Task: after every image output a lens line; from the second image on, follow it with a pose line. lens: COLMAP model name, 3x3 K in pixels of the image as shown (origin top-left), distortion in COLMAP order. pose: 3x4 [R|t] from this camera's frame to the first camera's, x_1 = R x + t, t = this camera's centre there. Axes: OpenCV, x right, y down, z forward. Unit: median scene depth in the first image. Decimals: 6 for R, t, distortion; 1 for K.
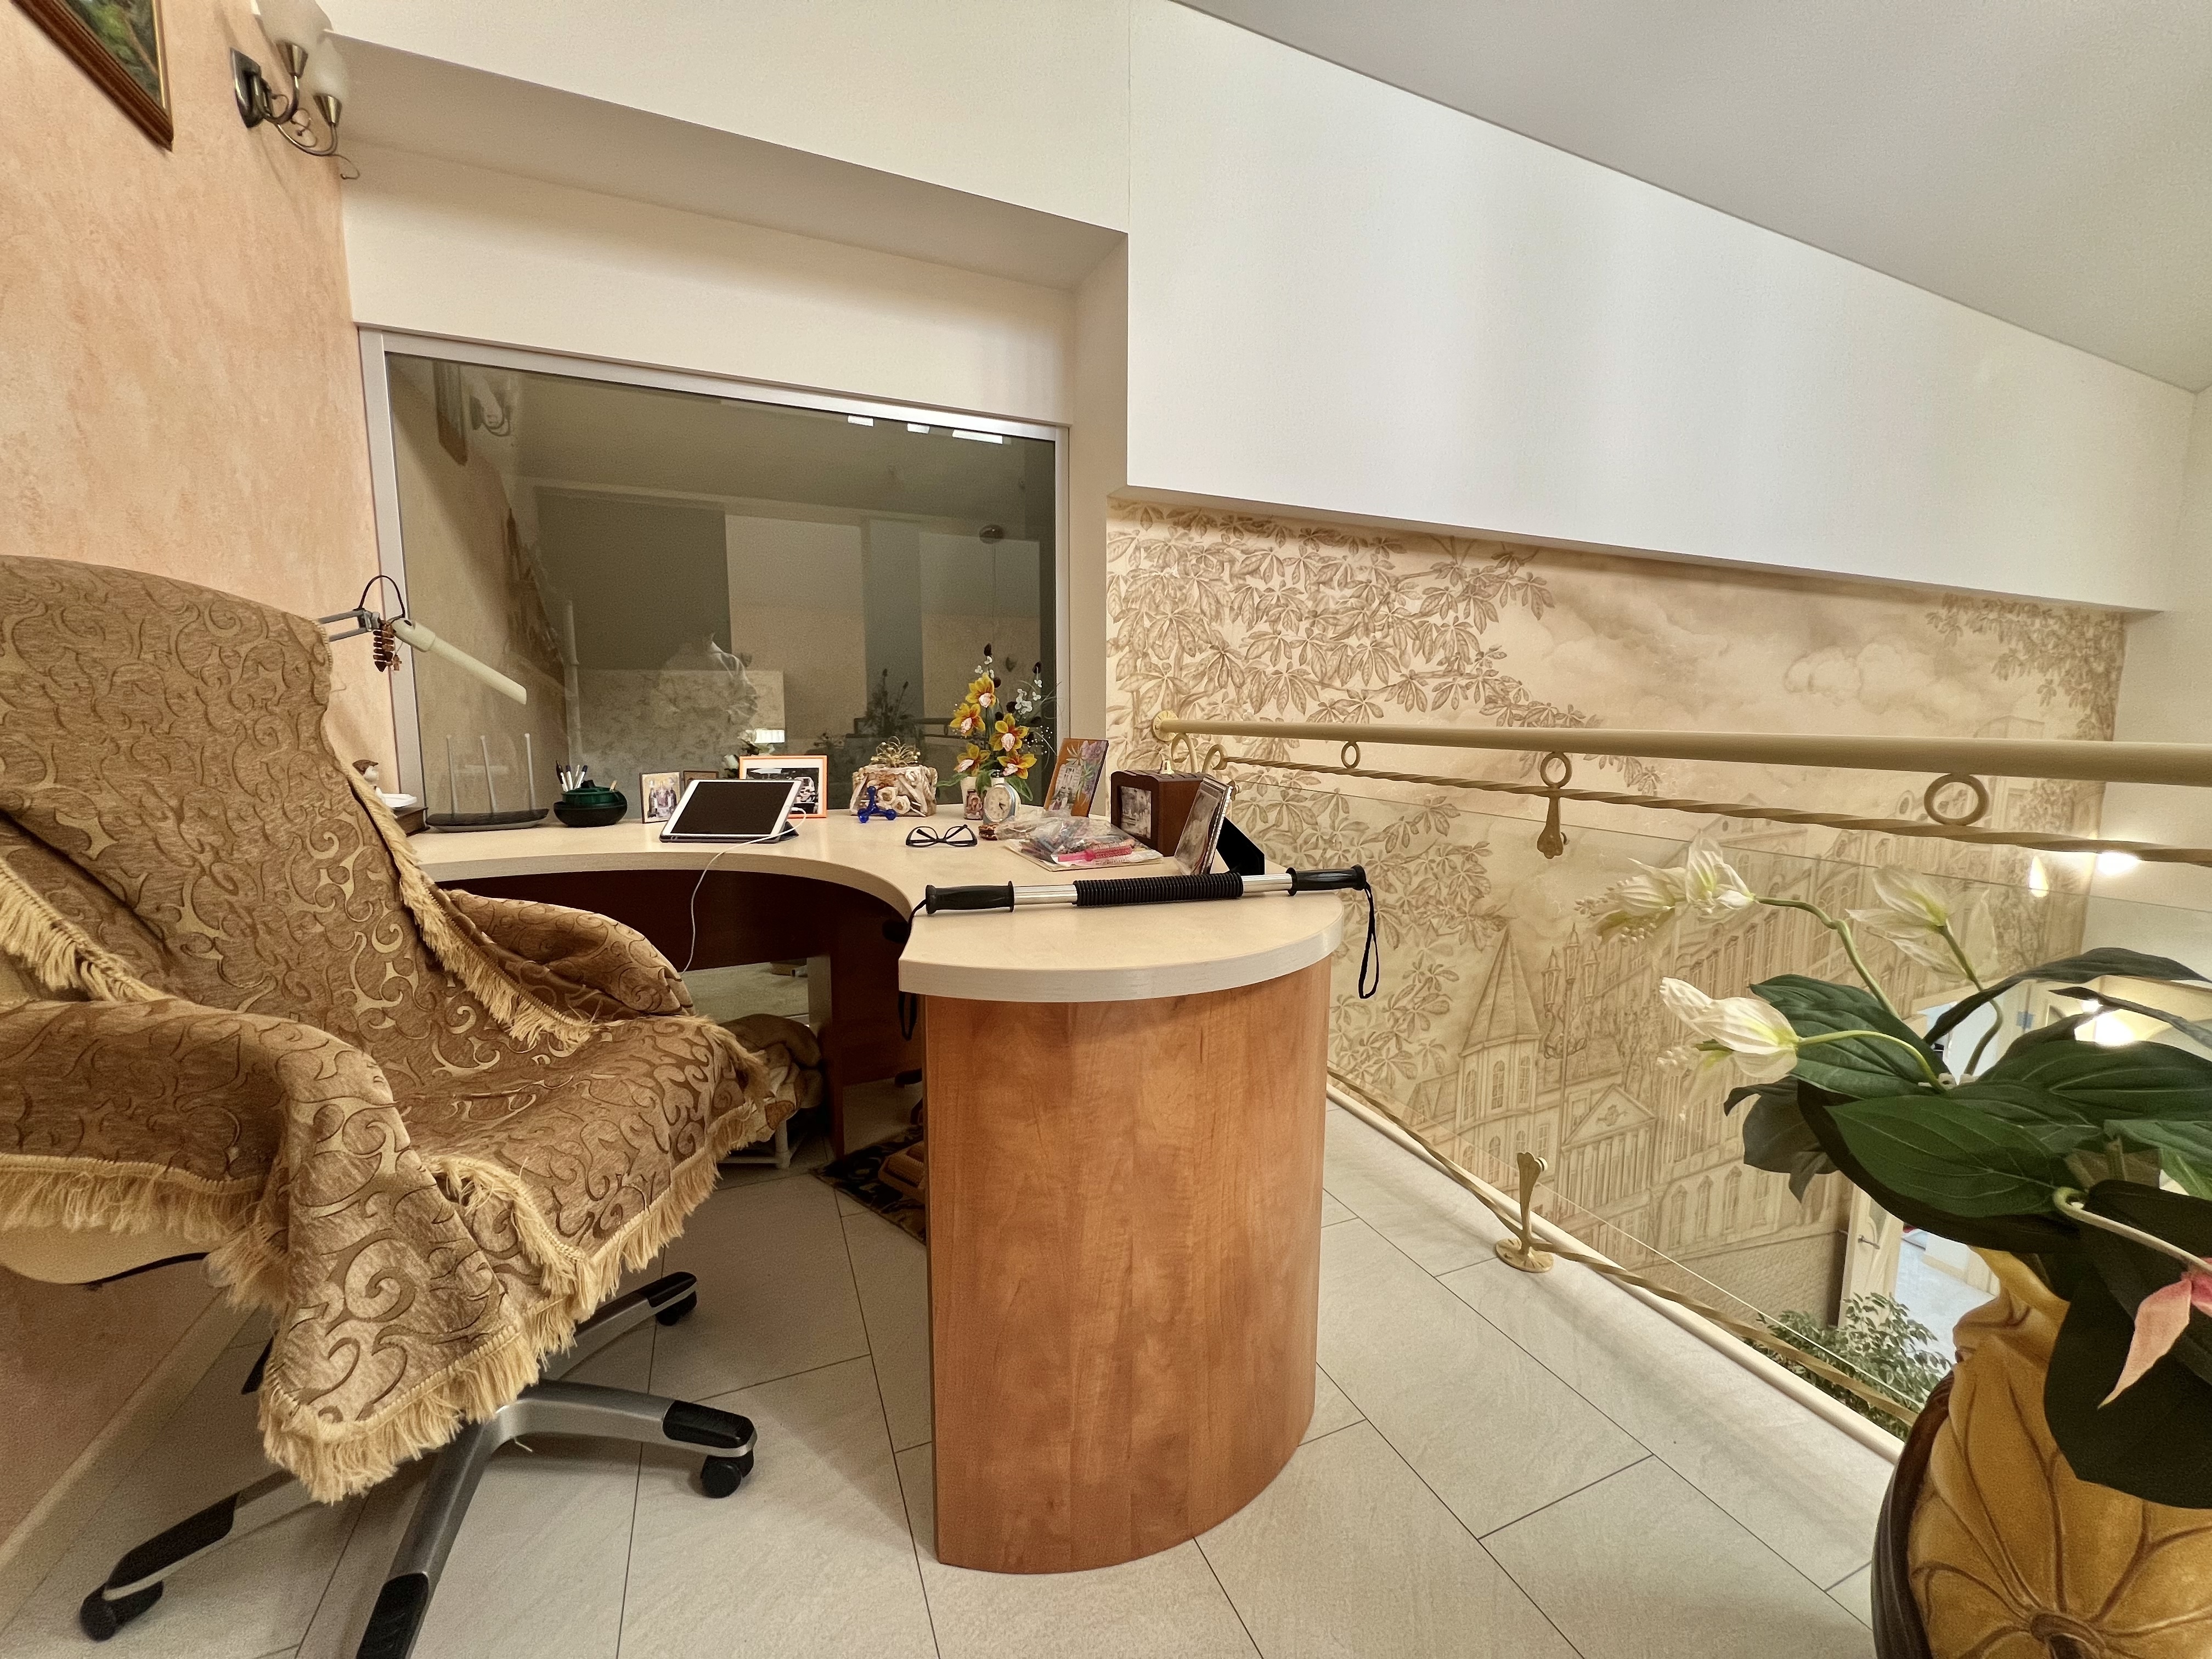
lens RADIAL K [[880.3, 0, 1107.8], [0, 880.3, 832.3], [0, 0, 1]] dist [-0.001804, 0.000761]
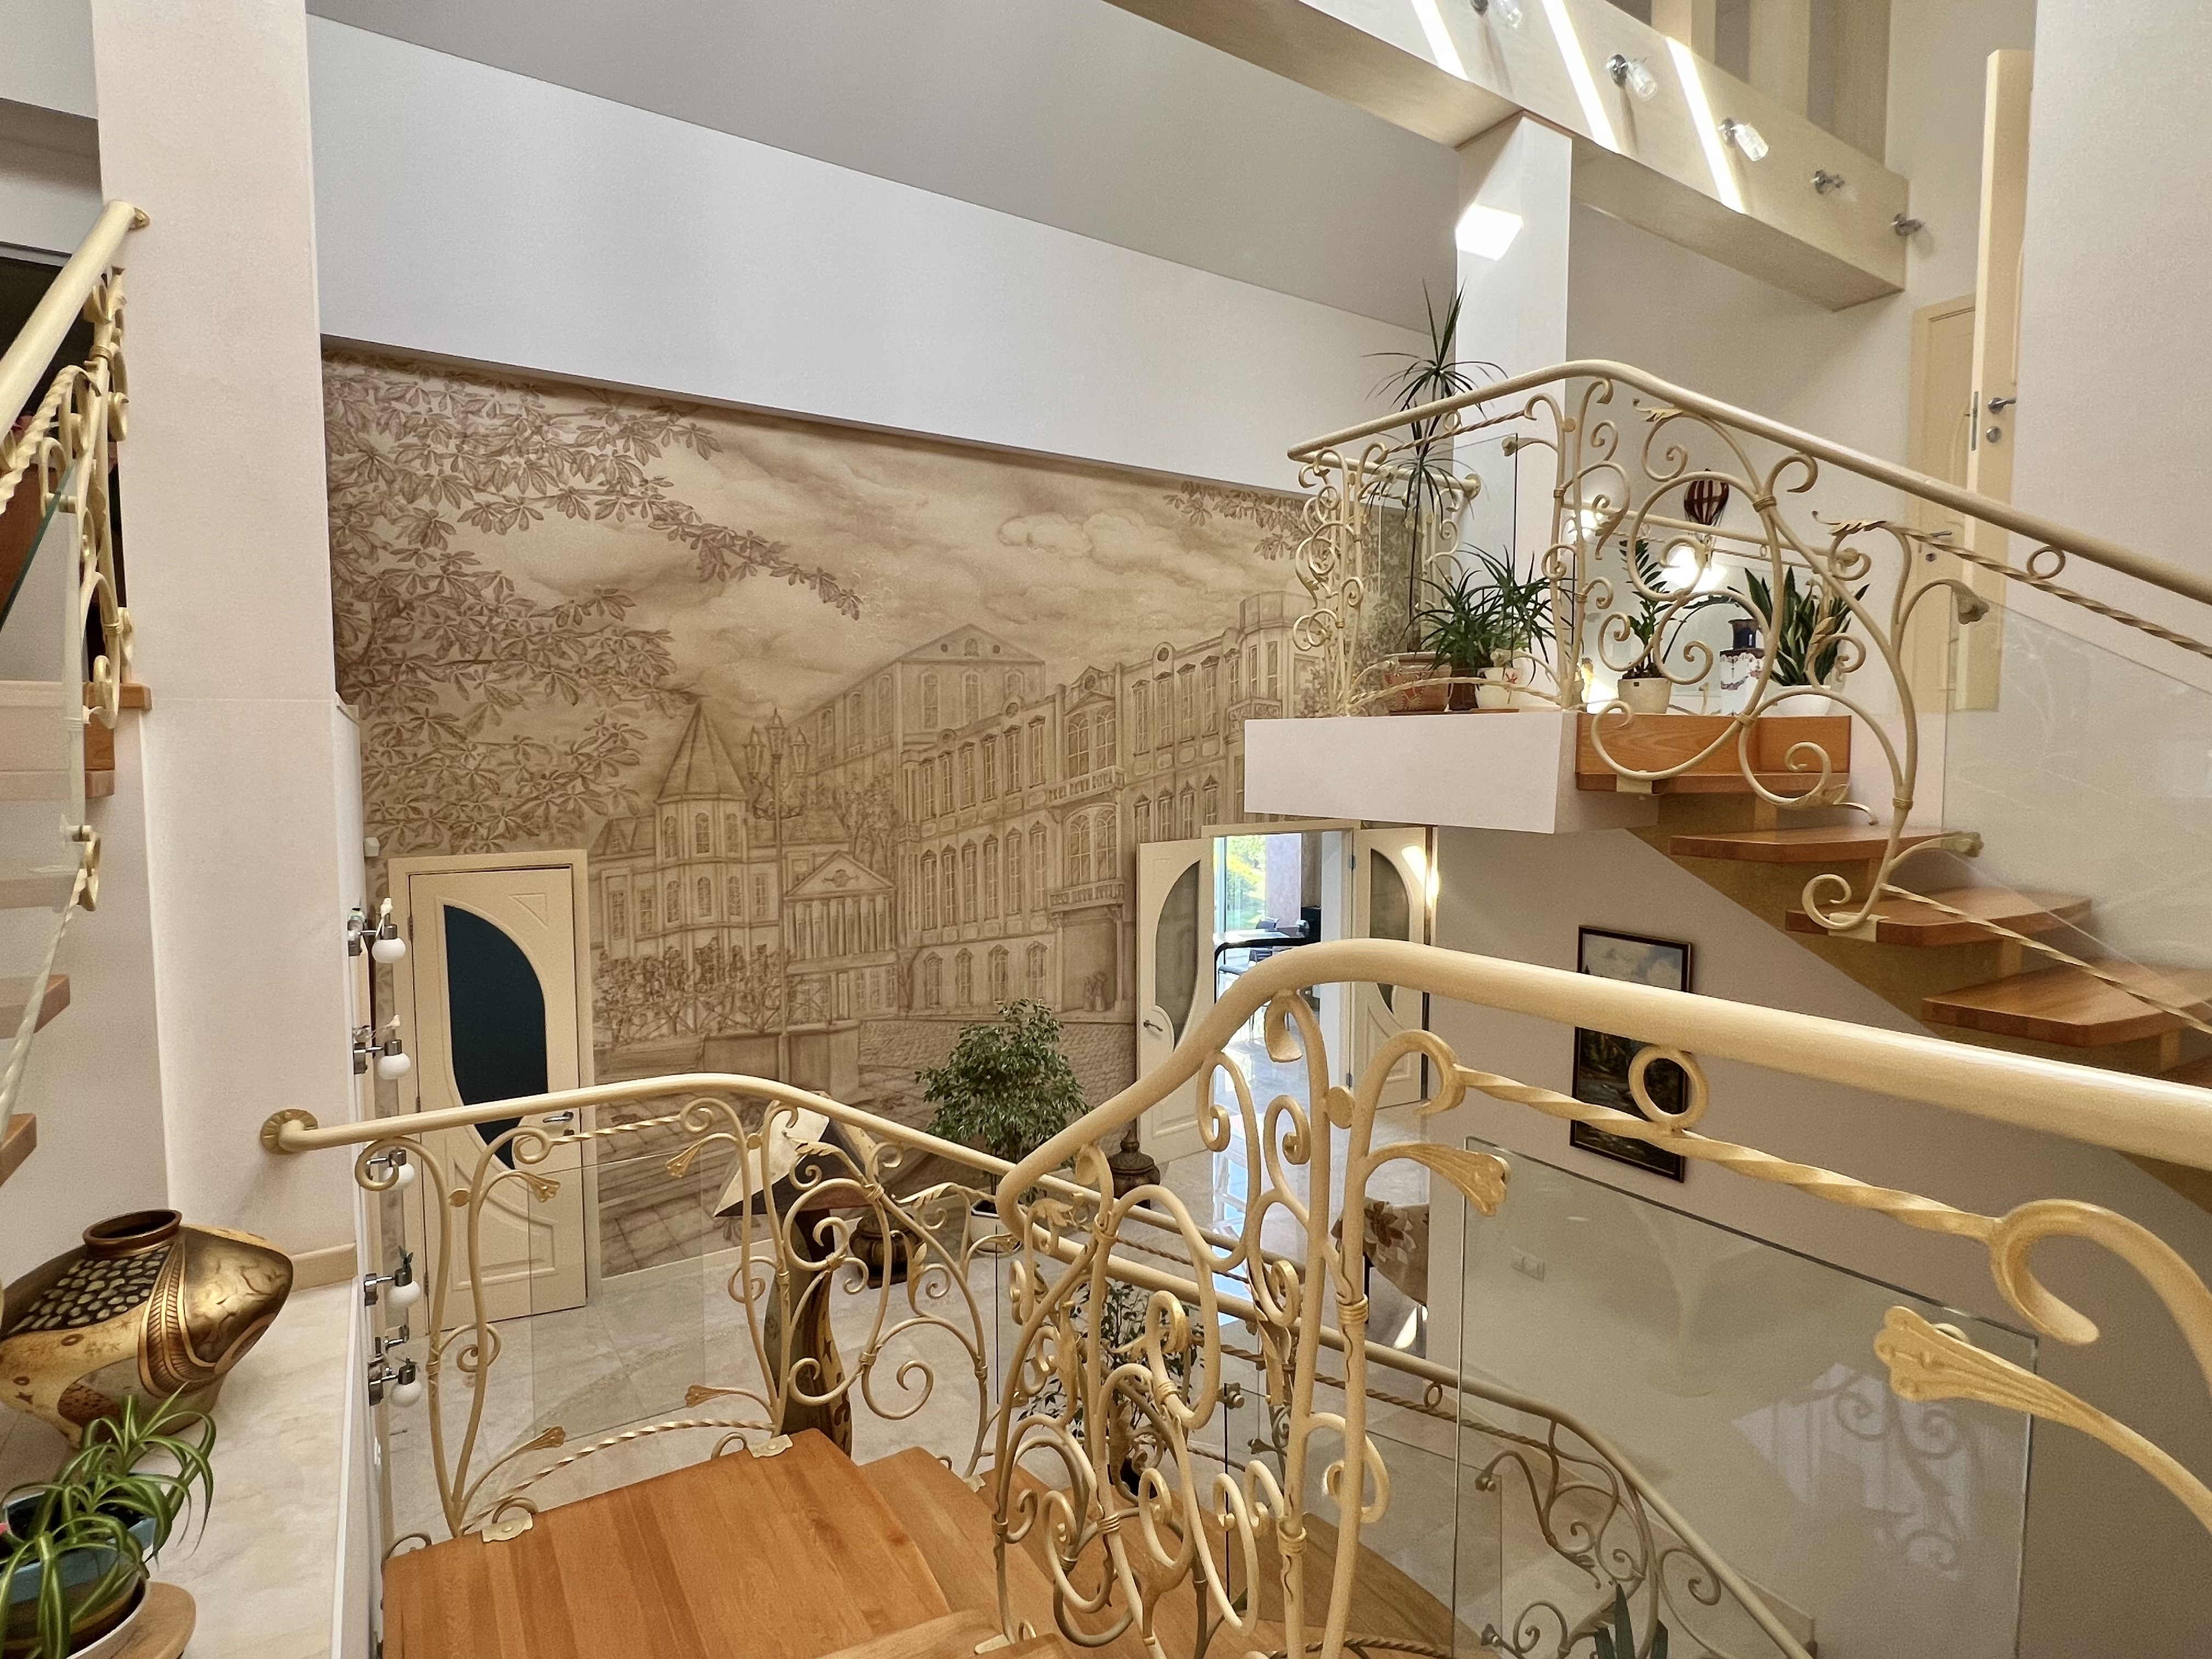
lens RADIAL K [[1156.2, 0, 1104.6], [0, 1156.2, 827.9], [0, 0, 1]] dist [-0.003151, -0.000708]
pose [[0.987406, -0.010367, 0.157870, 0.746425], [0.018847, 0.998453, -0.052318, 0.375522], [-0.157083, 0.054634, 0.986073, -0.697427]]
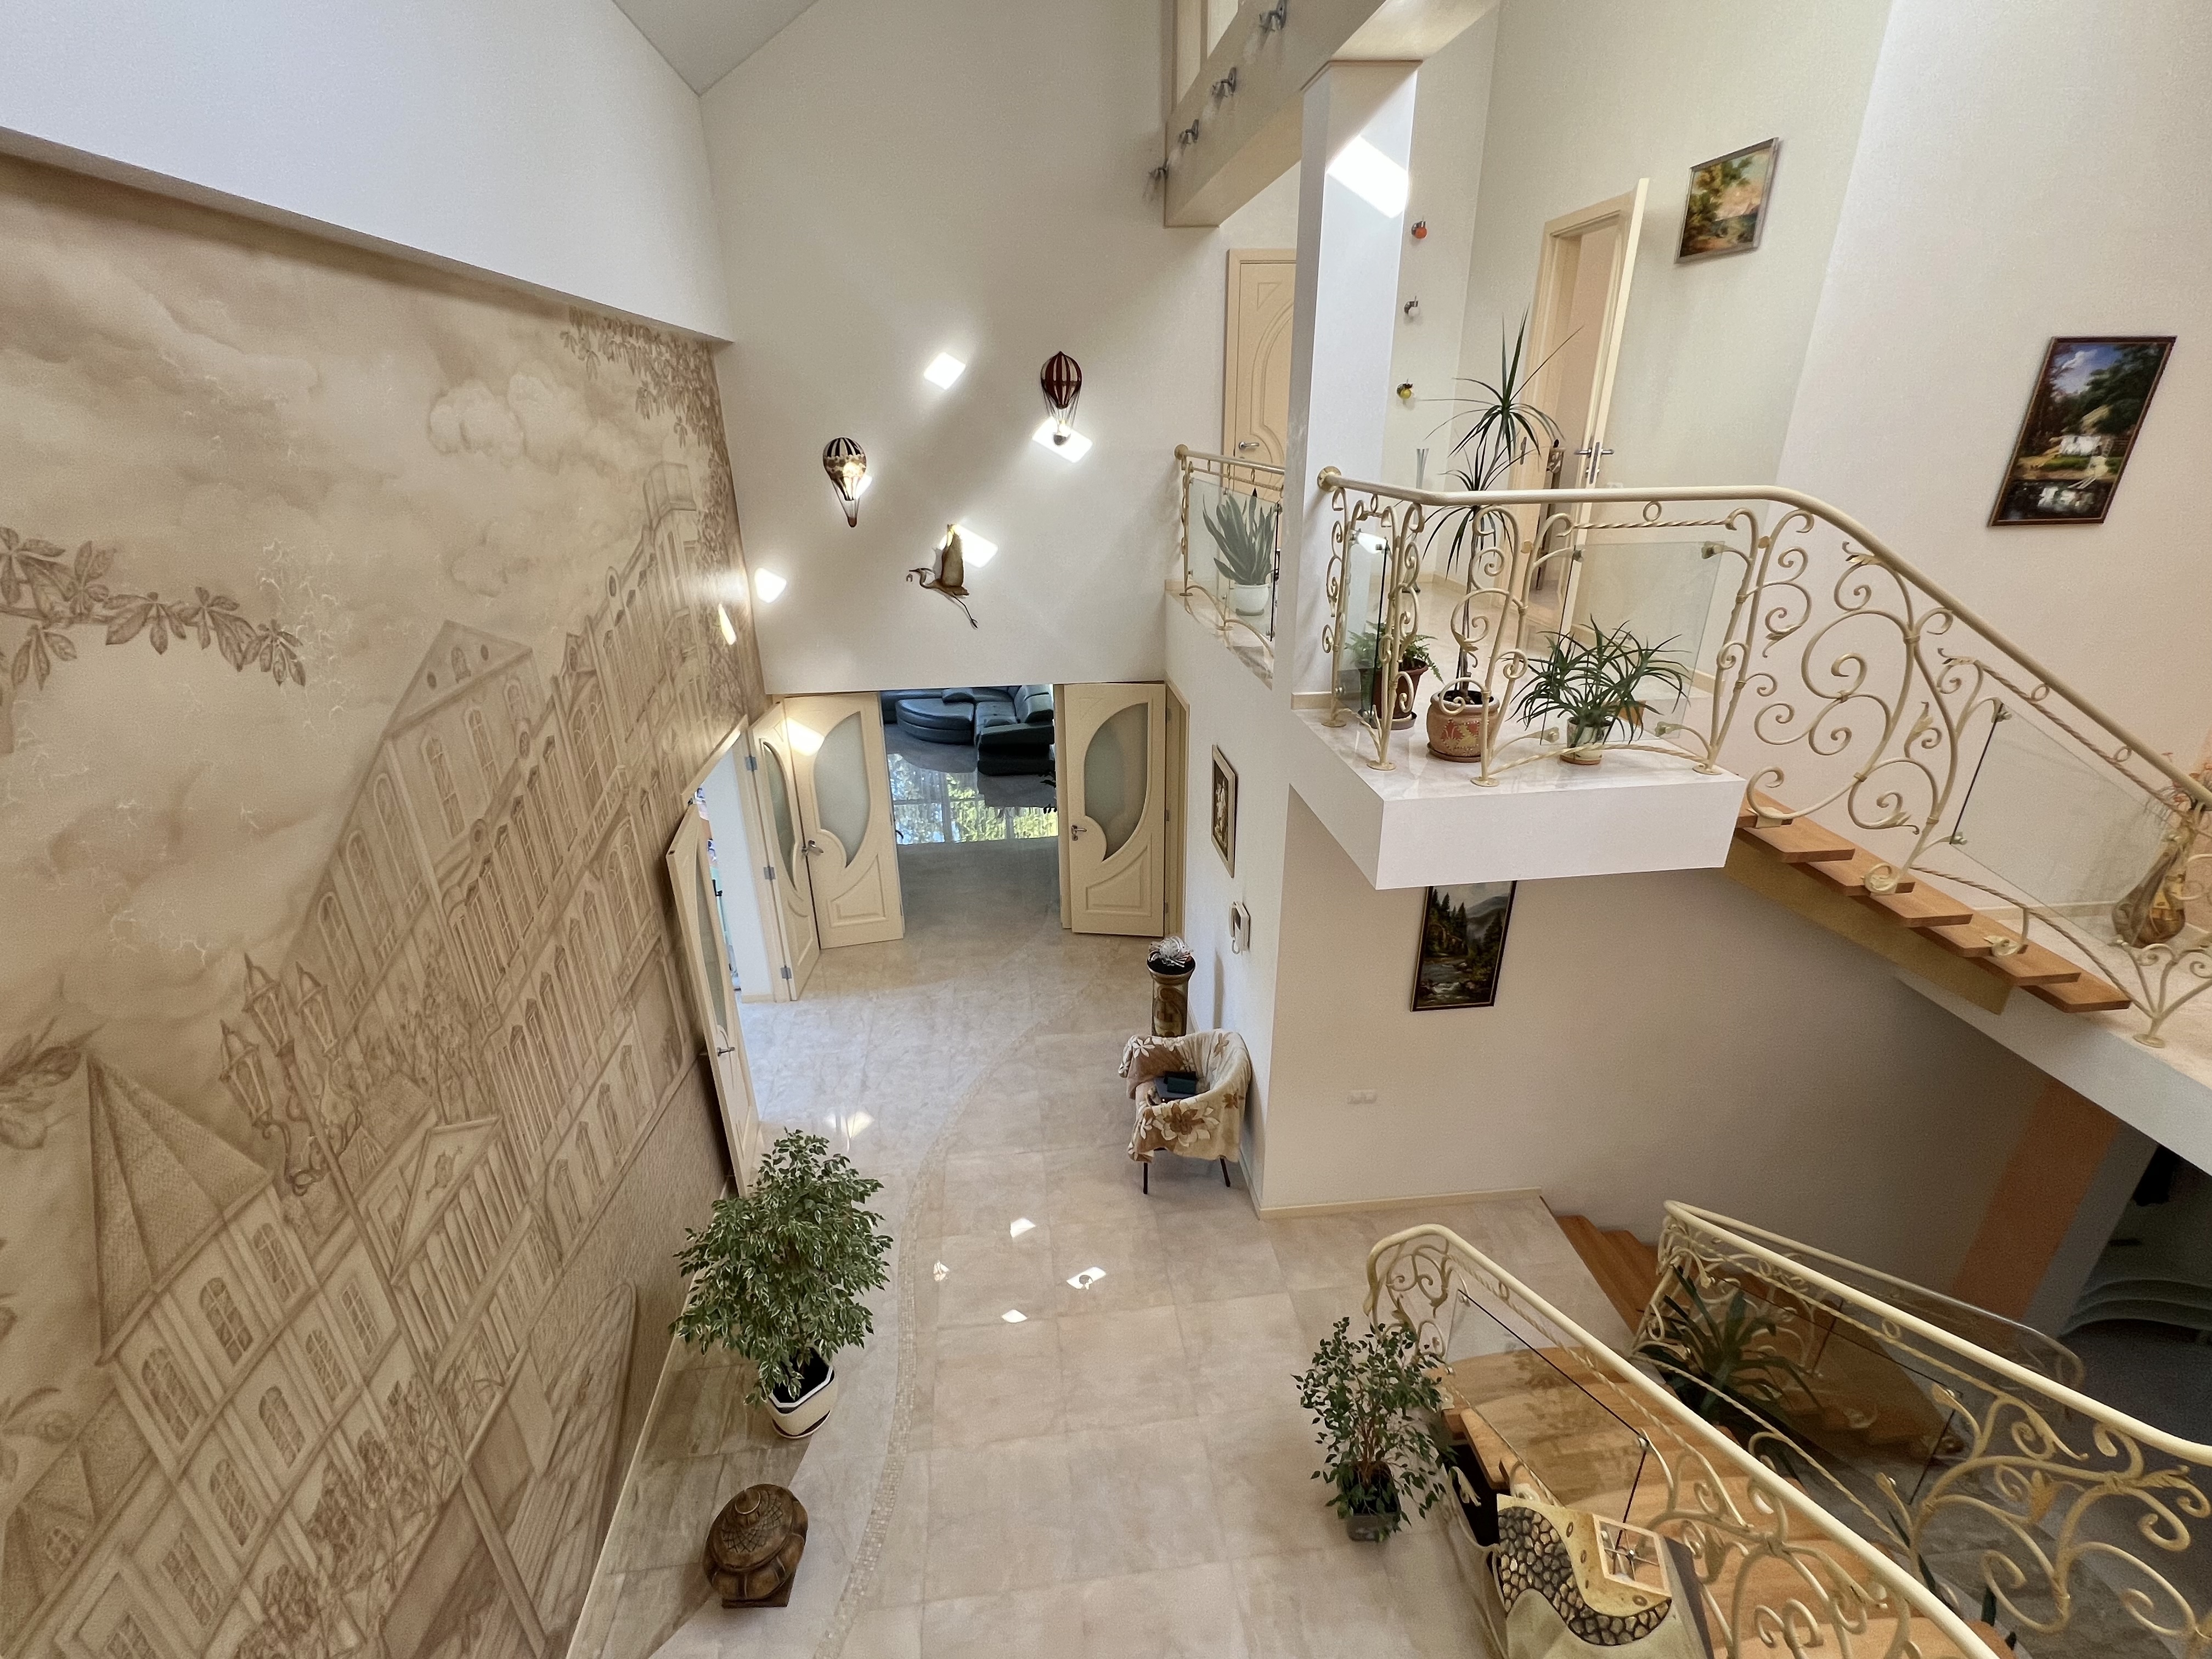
lens RADIAL K [[960.2, 0, 1112.7], [0, 960.2, 825.4], [0, 0, 1]] dist [0.001830, 0.000471]
pose [[0.302735, -0.377290, 0.875216, 0.221388], [0.131989, 0.926056, 0.353552, -0.103195], [-0.943891, 0.008486, 0.330148, 0.334950]]
